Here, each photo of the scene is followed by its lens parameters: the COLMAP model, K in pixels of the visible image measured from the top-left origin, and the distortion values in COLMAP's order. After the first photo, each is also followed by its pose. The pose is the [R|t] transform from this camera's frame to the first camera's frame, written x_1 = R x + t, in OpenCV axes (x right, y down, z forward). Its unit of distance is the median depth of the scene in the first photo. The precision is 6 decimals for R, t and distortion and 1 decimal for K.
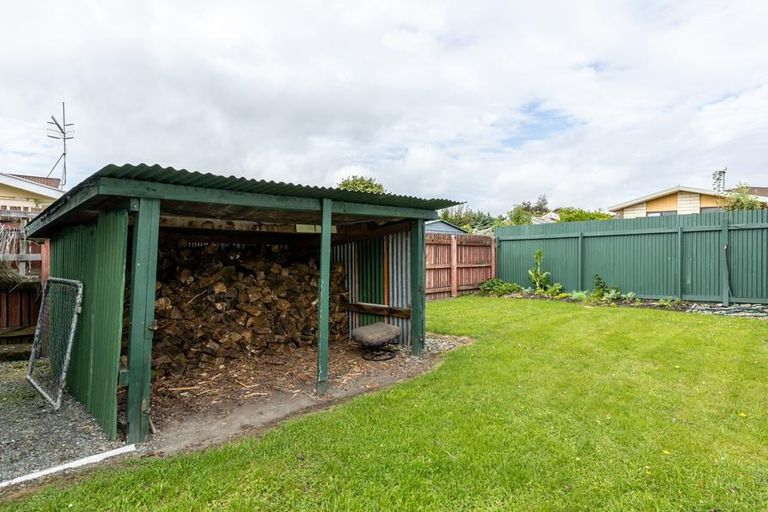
lens RADIAL K [[428.0, 0, 384.0], [0, 428.0, 256.0], [0, 0, 1]] dist [-0.001141, -0.000350]
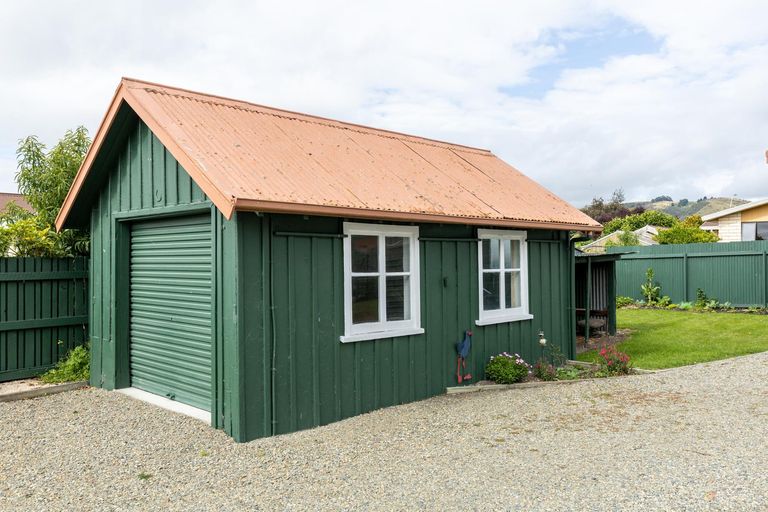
lens RADIAL K [[635.5, 0, 384.0], [0, 635.5, 256.0], [0, 0, 1]] dist [-0.003167, -0.000576]
pose [[0.999482, -0.014398, 0.028794, -0.453408], [0.014697, 0.999840, -0.010183, -0.043668], [-0.028643, 0.010601, 0.999533, -0.786292]]
